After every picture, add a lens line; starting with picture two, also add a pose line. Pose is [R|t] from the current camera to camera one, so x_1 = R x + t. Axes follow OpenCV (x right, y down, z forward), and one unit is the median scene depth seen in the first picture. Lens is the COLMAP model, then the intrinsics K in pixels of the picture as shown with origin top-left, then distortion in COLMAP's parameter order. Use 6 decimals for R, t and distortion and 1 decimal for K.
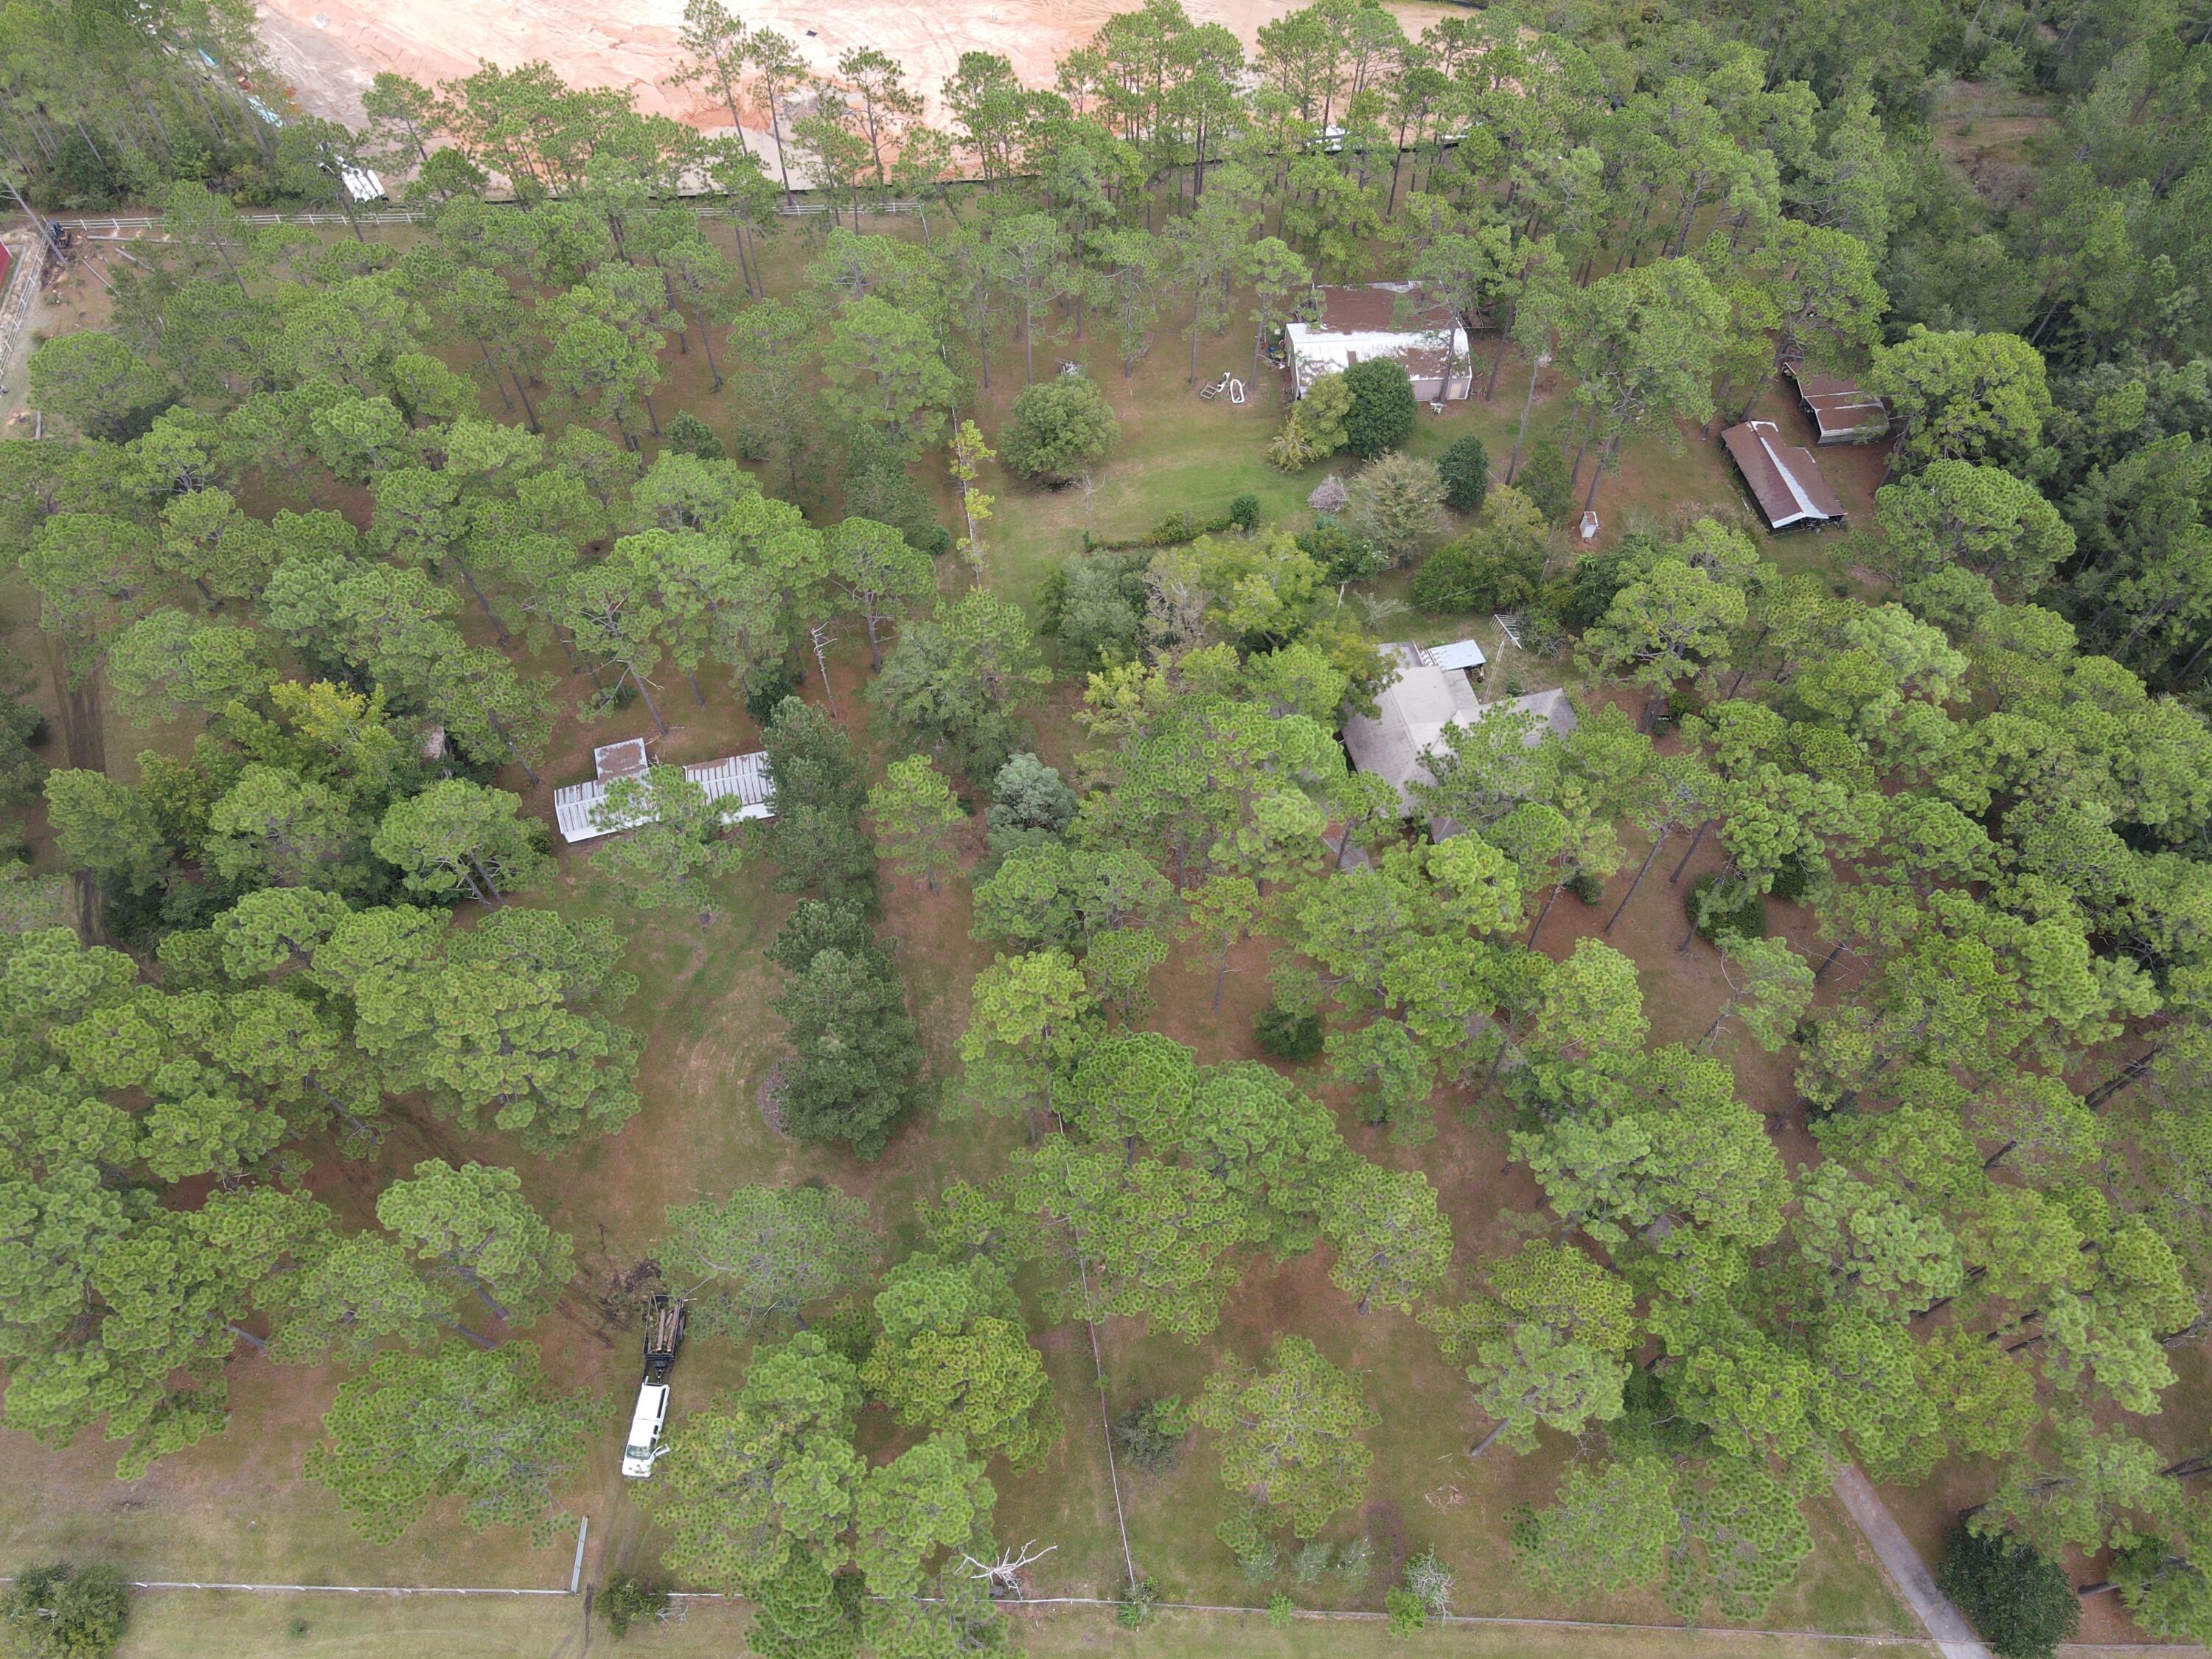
lens RADIAL K [[1634.6, 0, 1115.2], [0, 1634.6, 816.4], [0, 0, 1]] dist [0.025531, -0.025328]
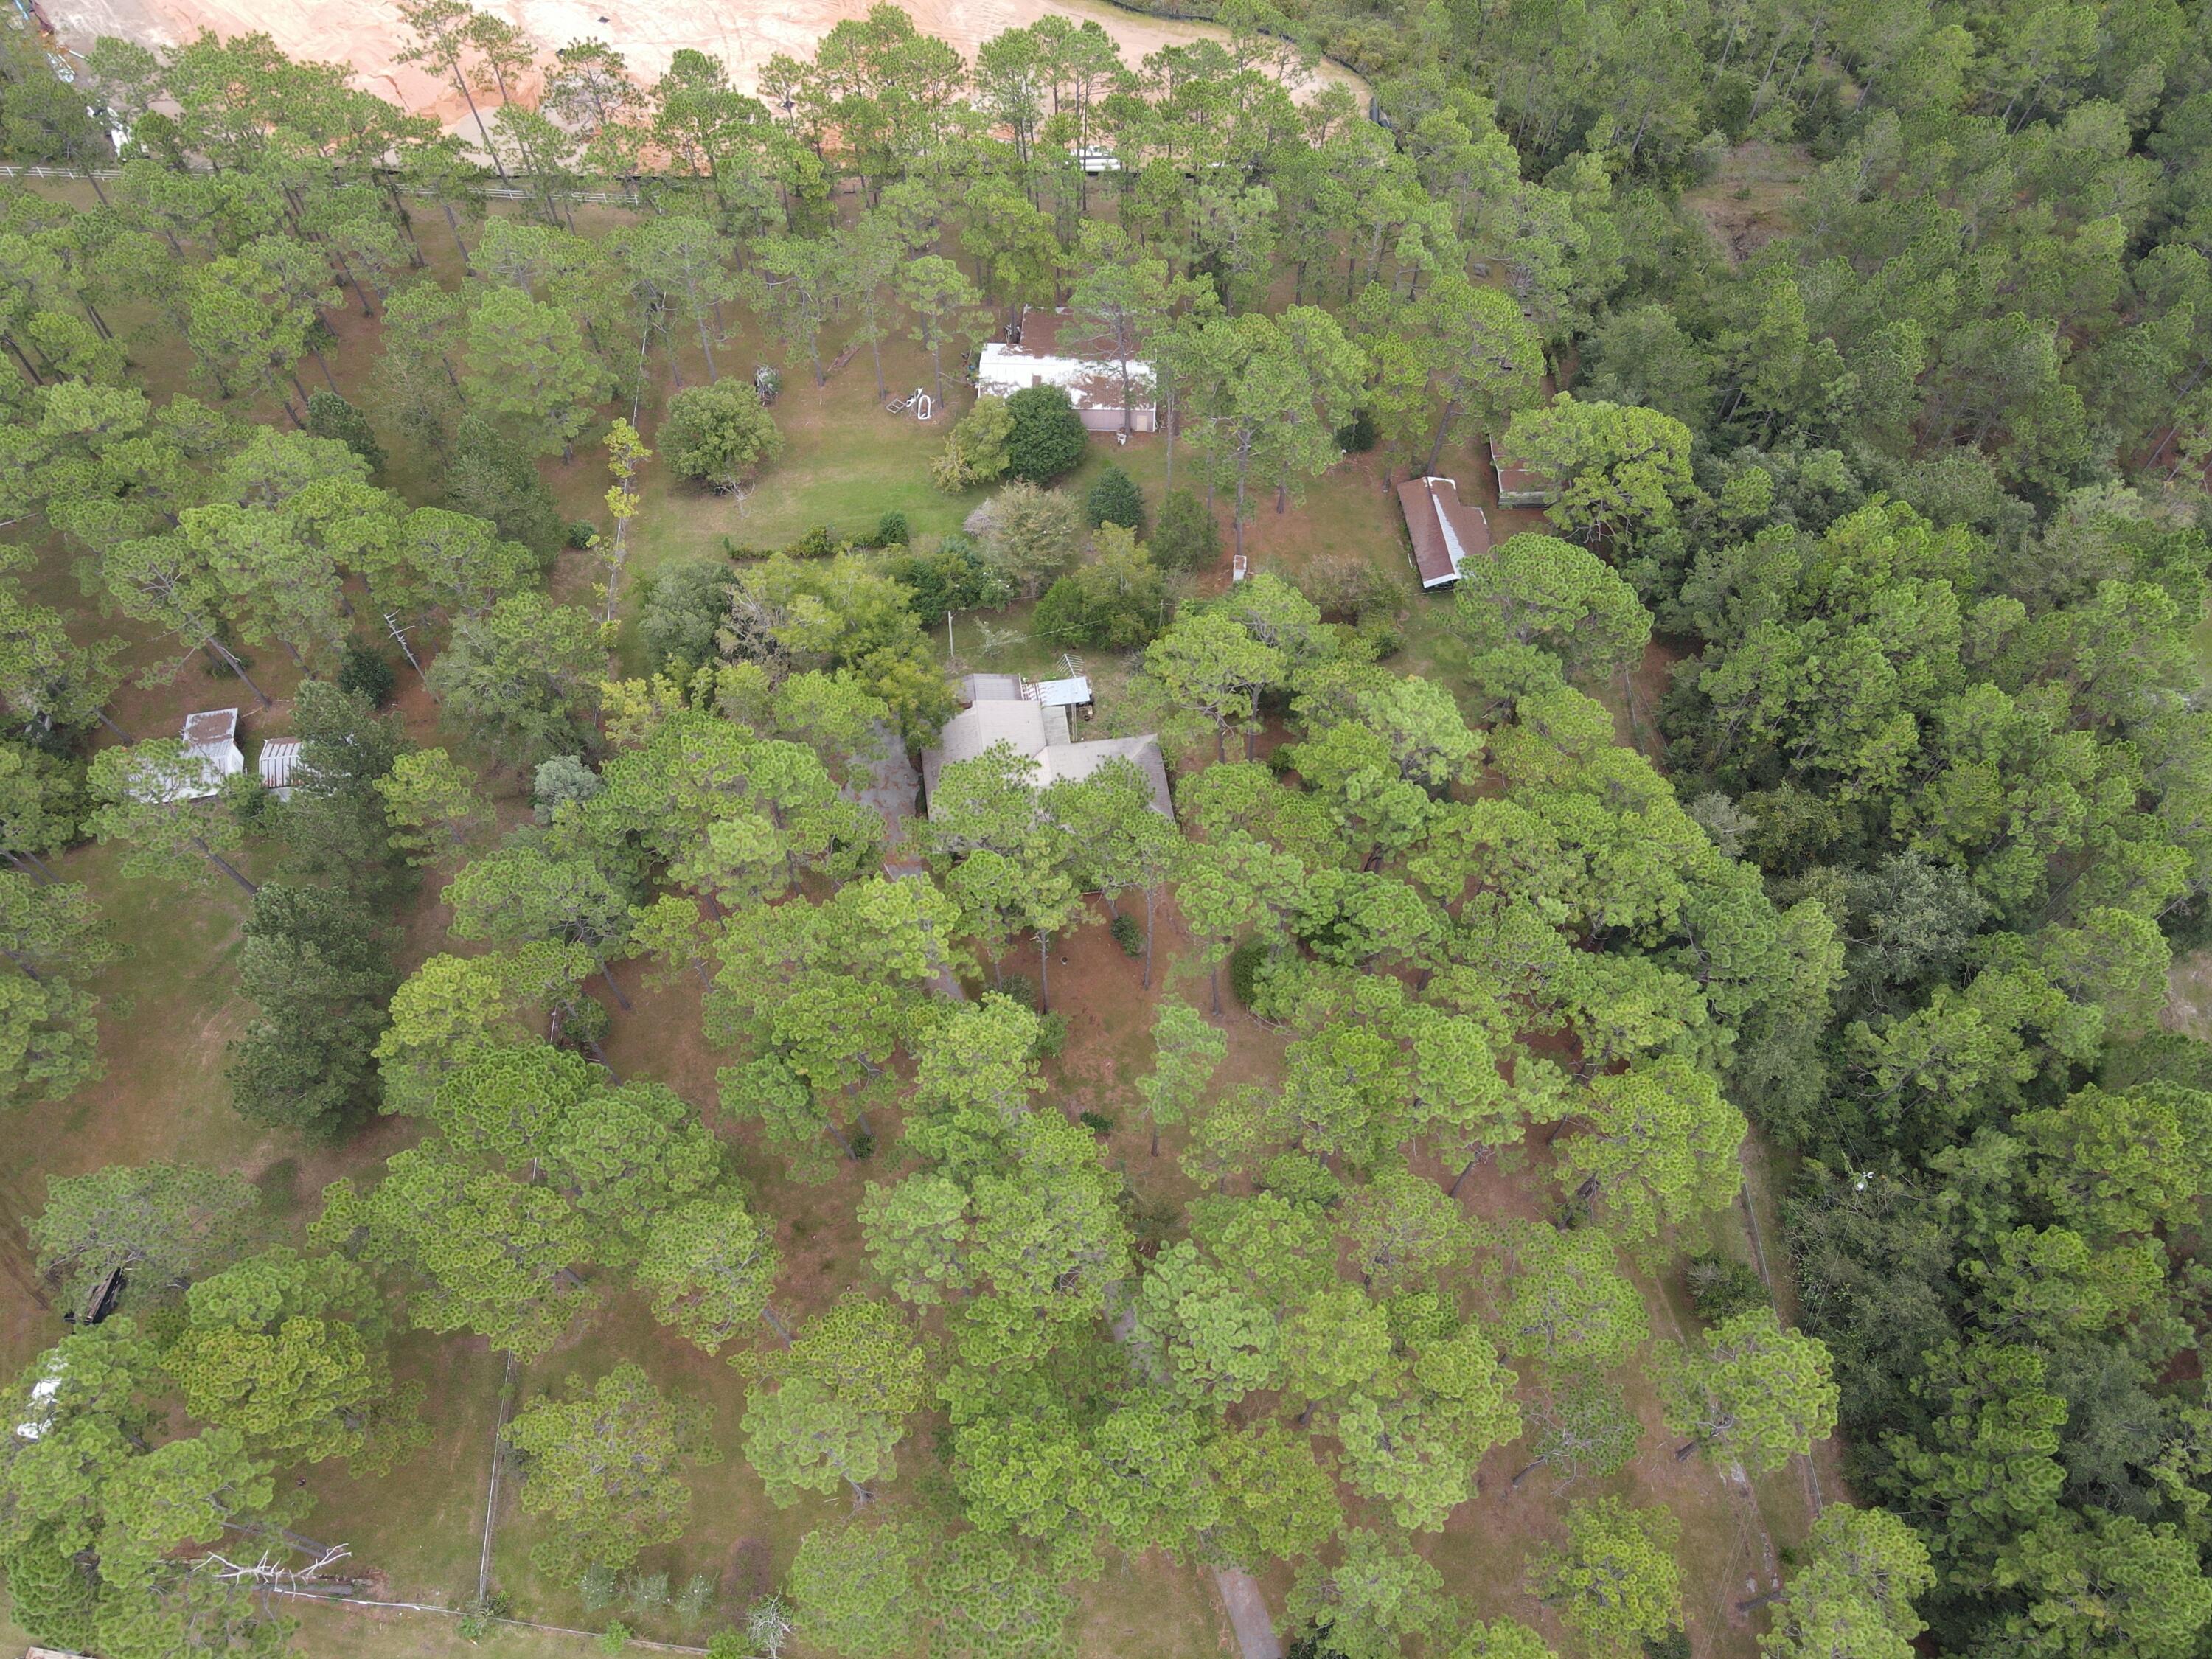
lens RADIAL K [[1634.6, 0, 1090.9], [0, 1634.6, 816.9], [0, 0, 1]] dist [0.025531, -0.025328]
pose [[0.995296, 0.084458, -0.047463, 0.303048], [-0.084325, 0.996427, 0.004813, -0.031734], [0.047700, -0.000788, 0.998861, 0.015383]]
